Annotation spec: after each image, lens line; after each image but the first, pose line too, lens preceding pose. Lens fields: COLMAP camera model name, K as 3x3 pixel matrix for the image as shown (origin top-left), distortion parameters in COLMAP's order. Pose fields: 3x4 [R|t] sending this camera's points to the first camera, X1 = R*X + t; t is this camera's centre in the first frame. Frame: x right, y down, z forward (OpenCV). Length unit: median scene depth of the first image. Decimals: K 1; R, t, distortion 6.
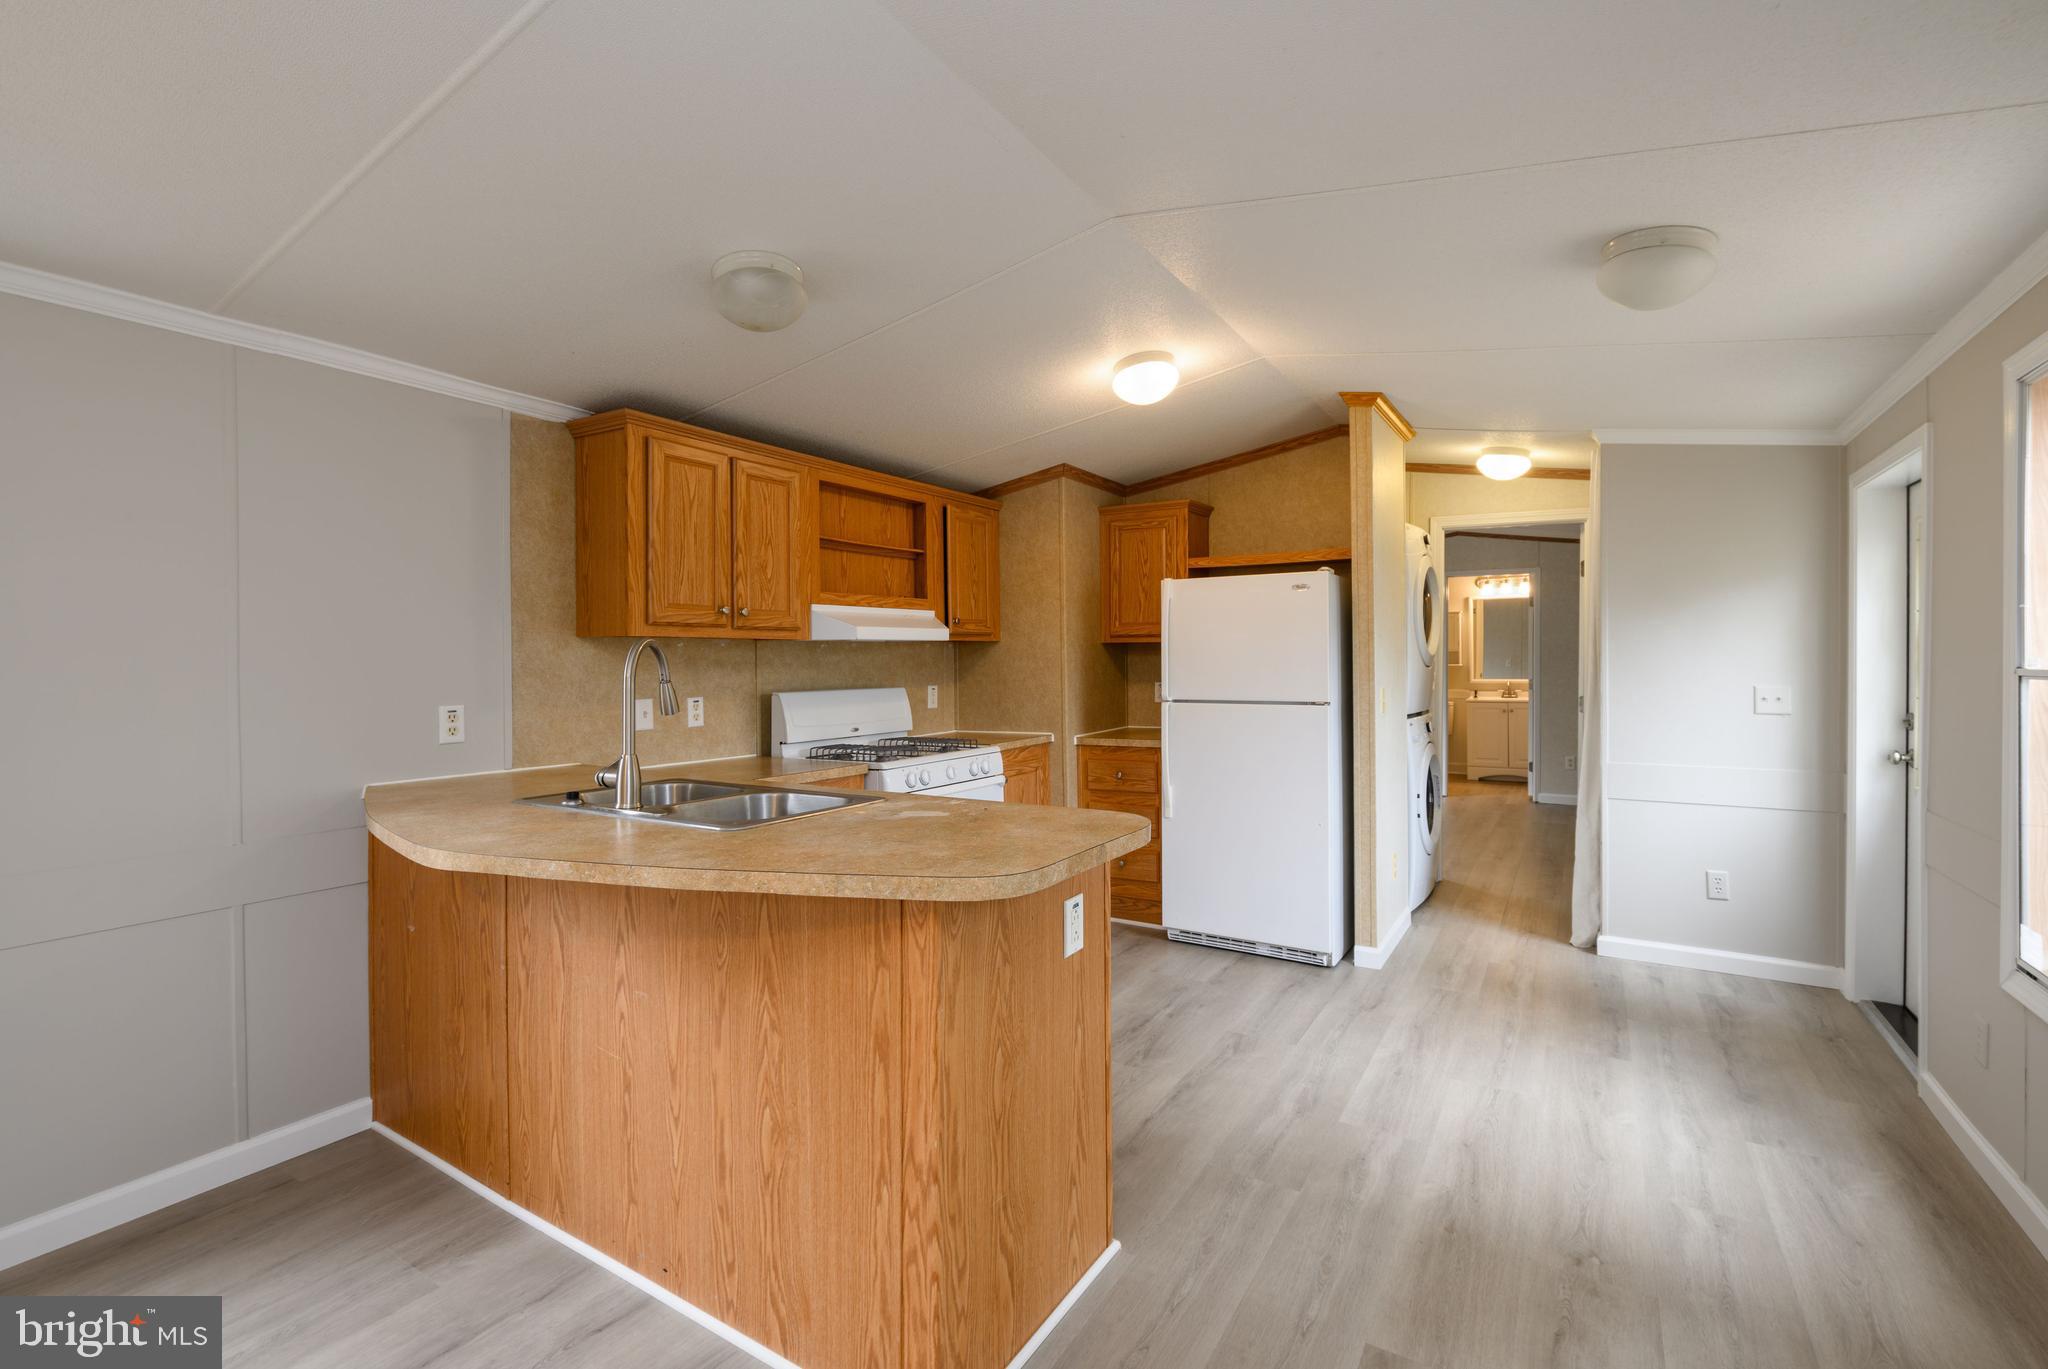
lens RADIAL K [[878.3, 0, 1065.4], [0, 878.3, 656.2], [0, 0, 1]] dist [0.000886, 0.000044]
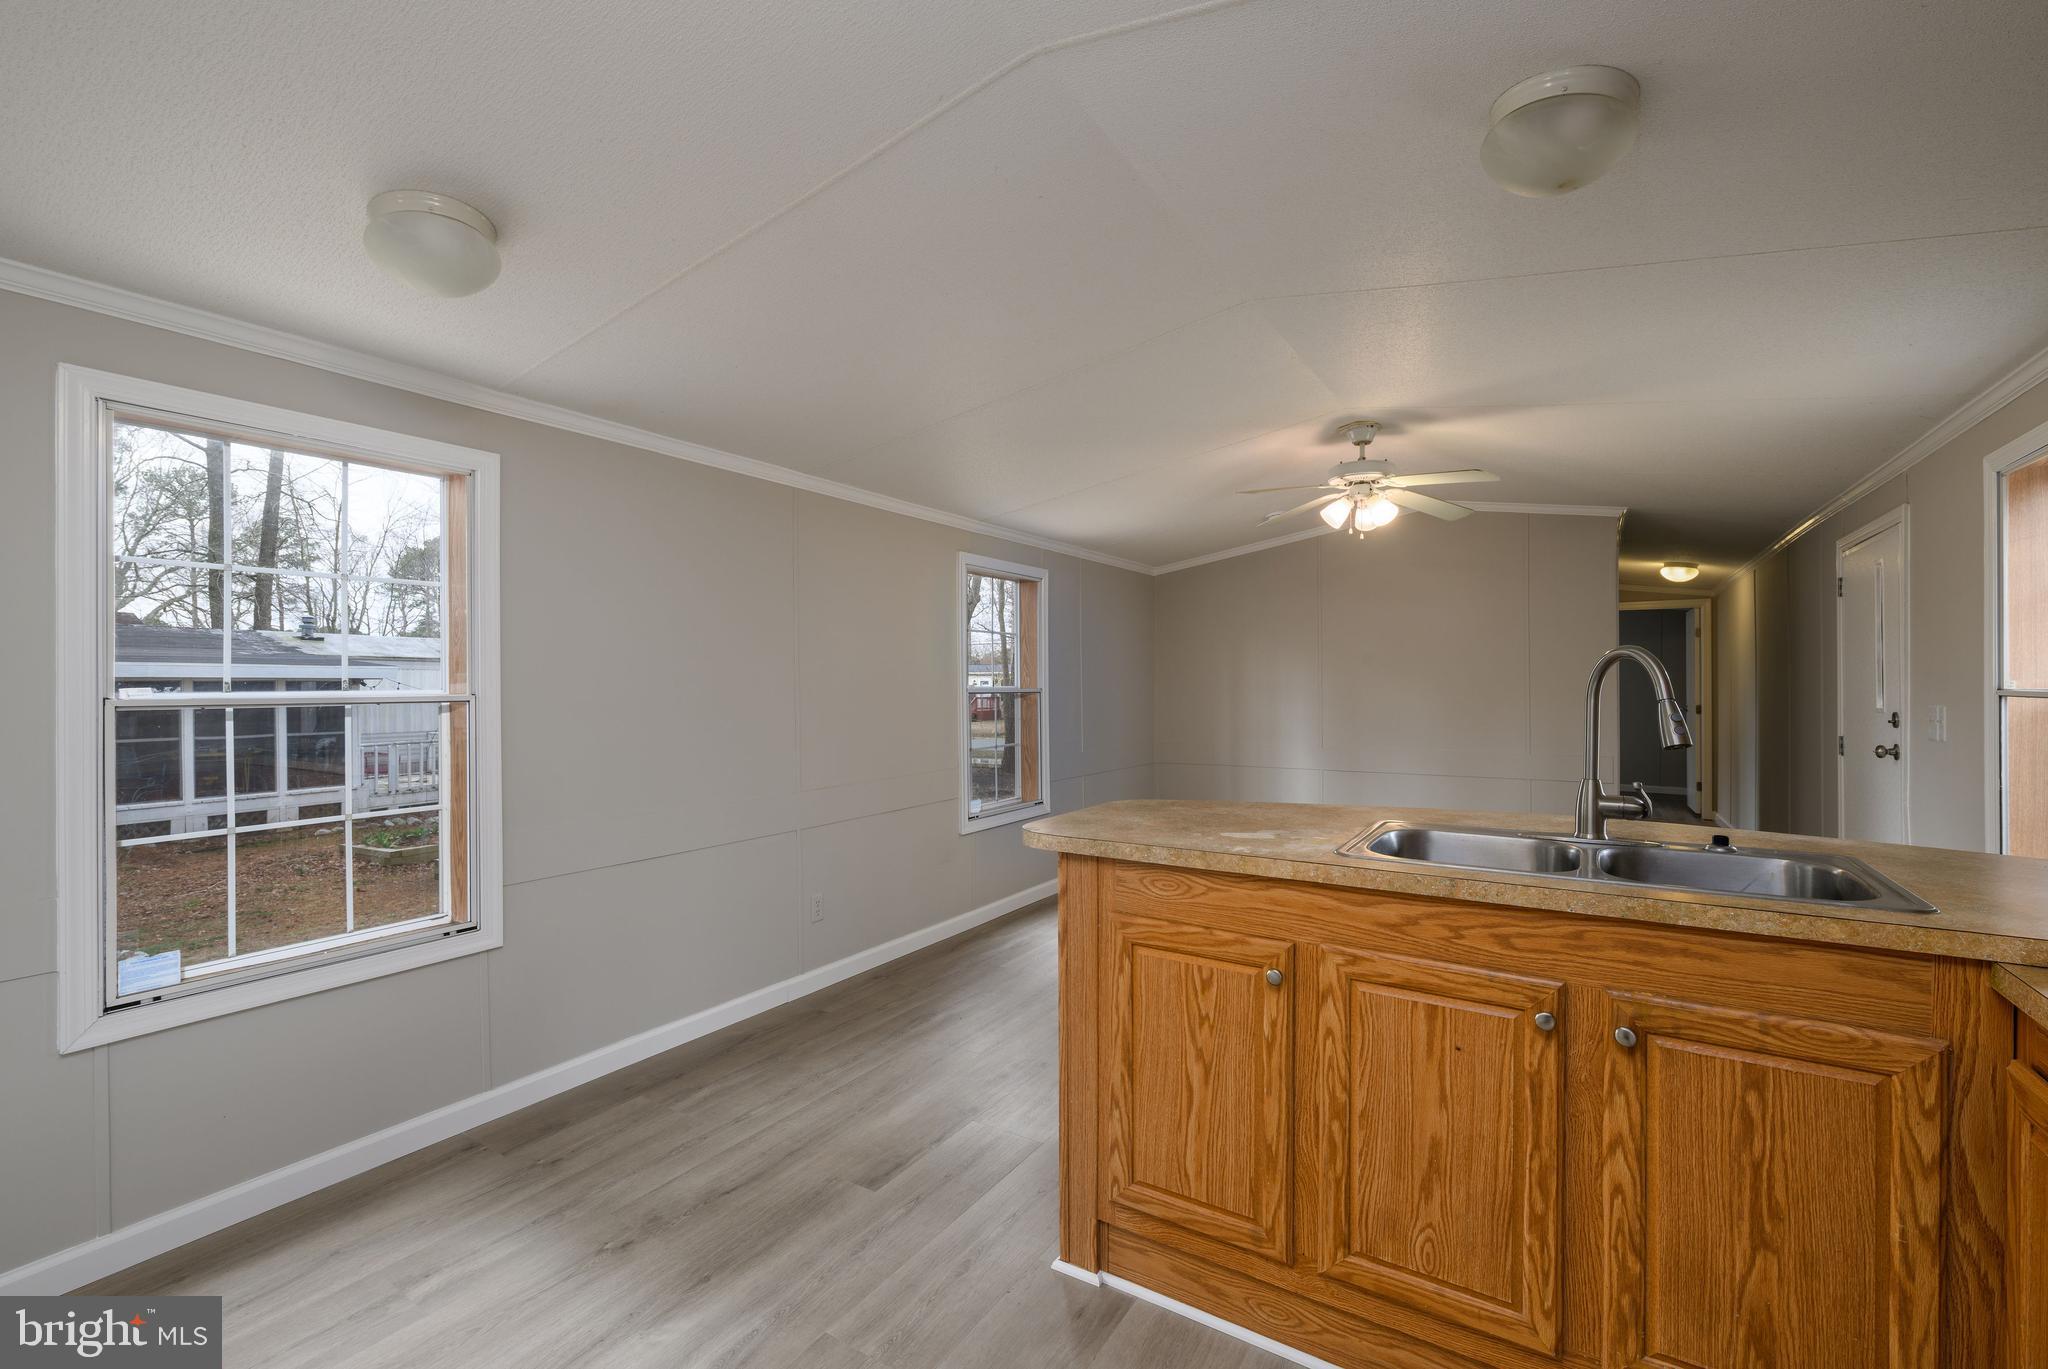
lens RADIAL K [[869.7, 0, 1001.1], [0, 869.7, 693.6], [0, 0, 1]] dist [-0.000939, -0.000320]
pose [[-0.998417, 0.009664, 0.055415, 0.040442], [0.009864, 0.999946, 0.003344, 0.010013], [-0.055380, 0.003886, -0.998458, 1.374352]]
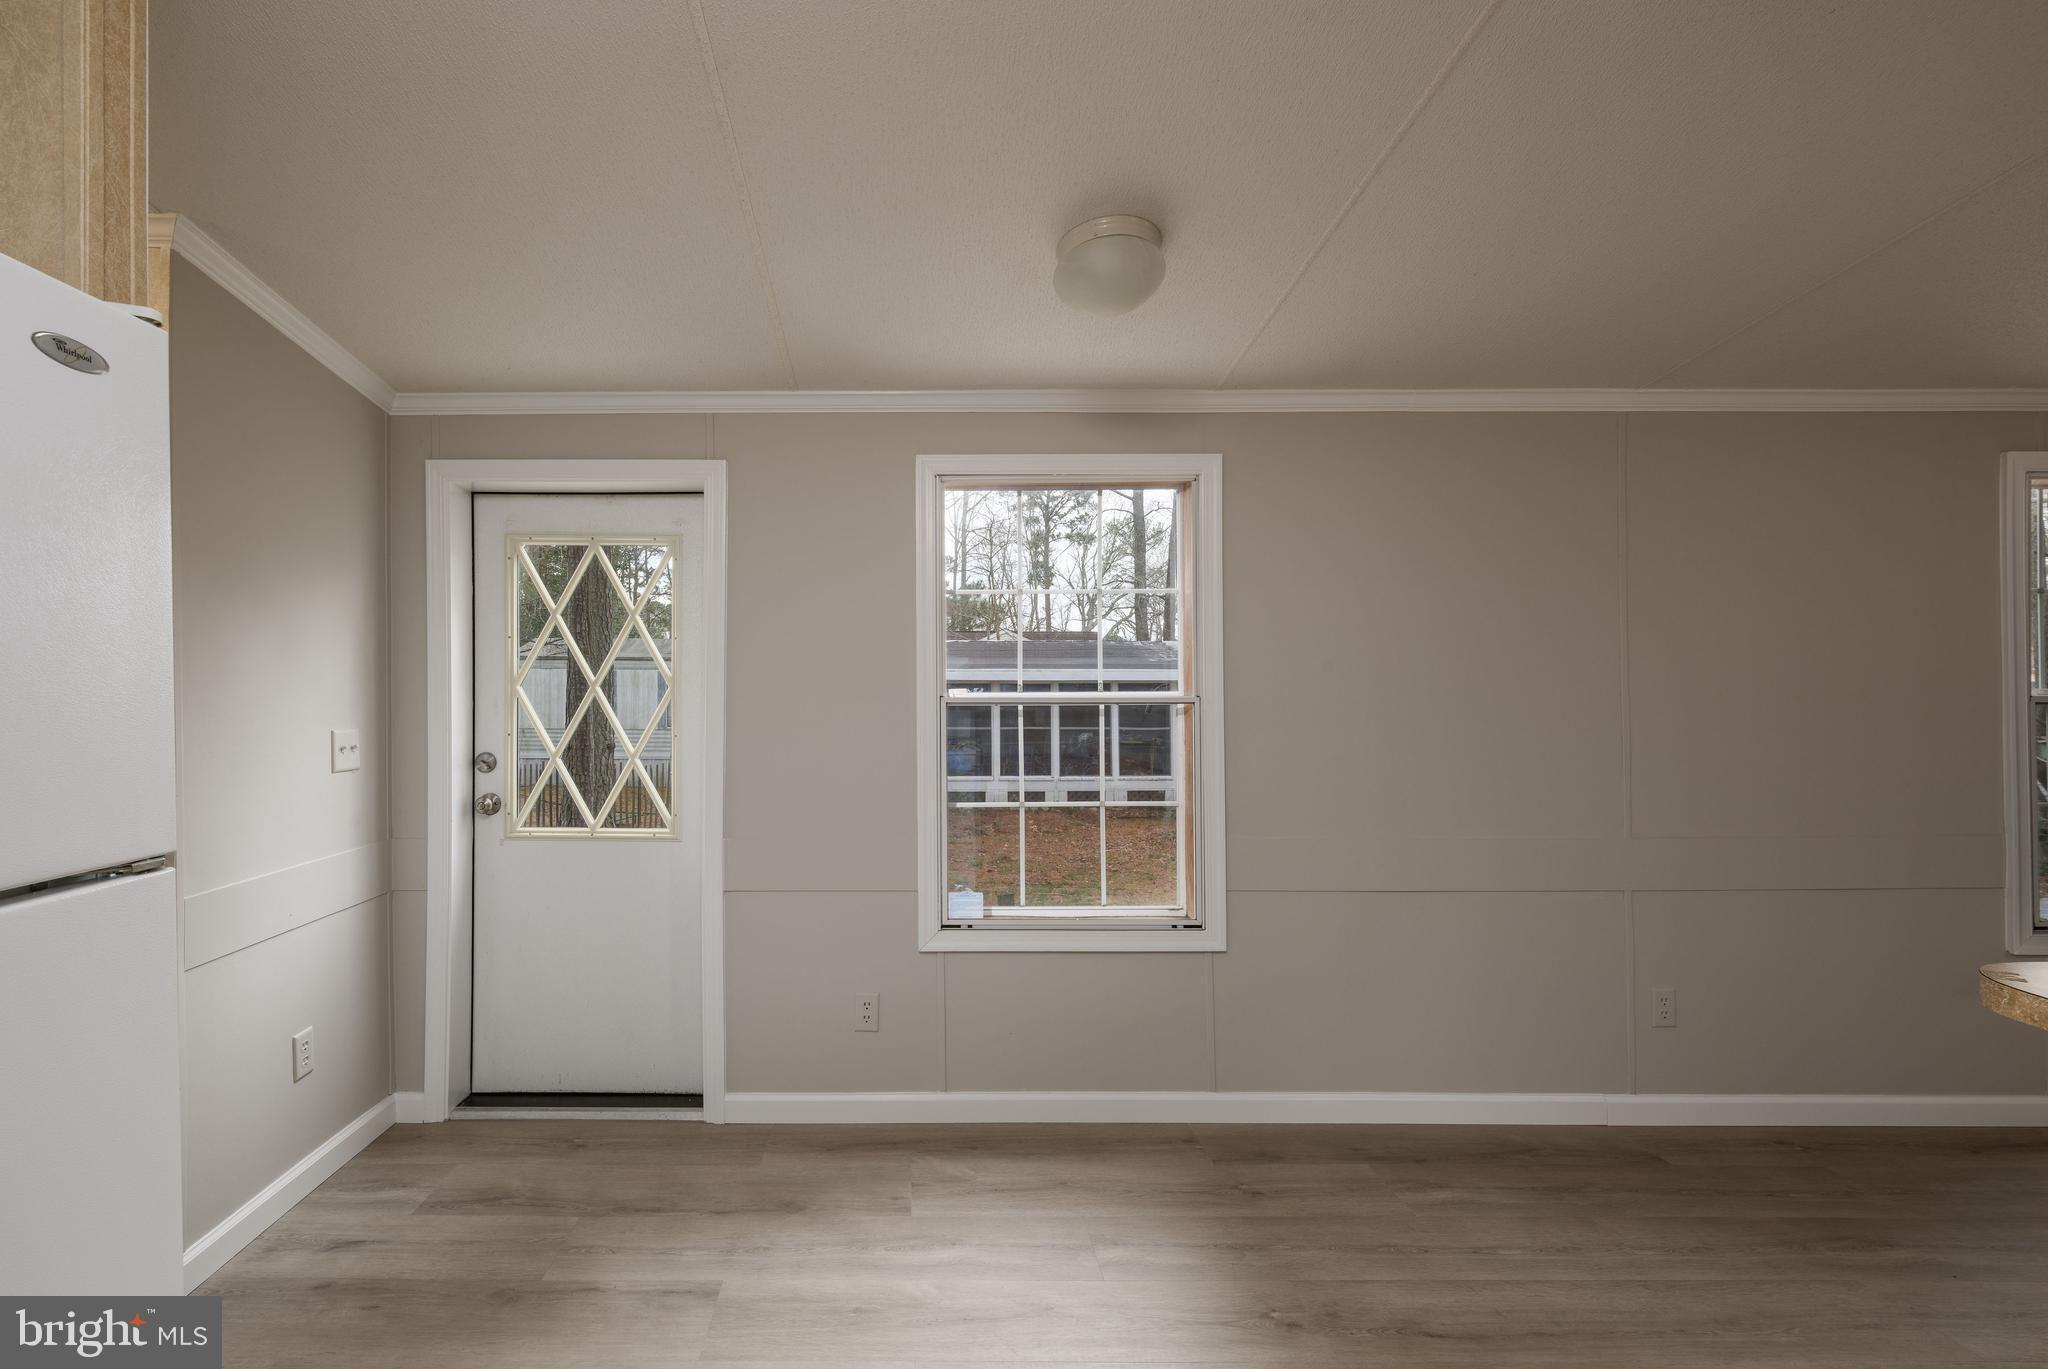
lens RADIAL K [[909.9, 0, 910.6], [0, 909.9, 697.7], [0, 0, 1]] dist [-0.001053, 0.000185]
pose [[-0.501965, -0.002684, 0.864884, -0.036204], [-0.002571, 0.999995, 0.001612, 0.009016], [-0.864884, -0.001414, -0.501970, 1.248033]]
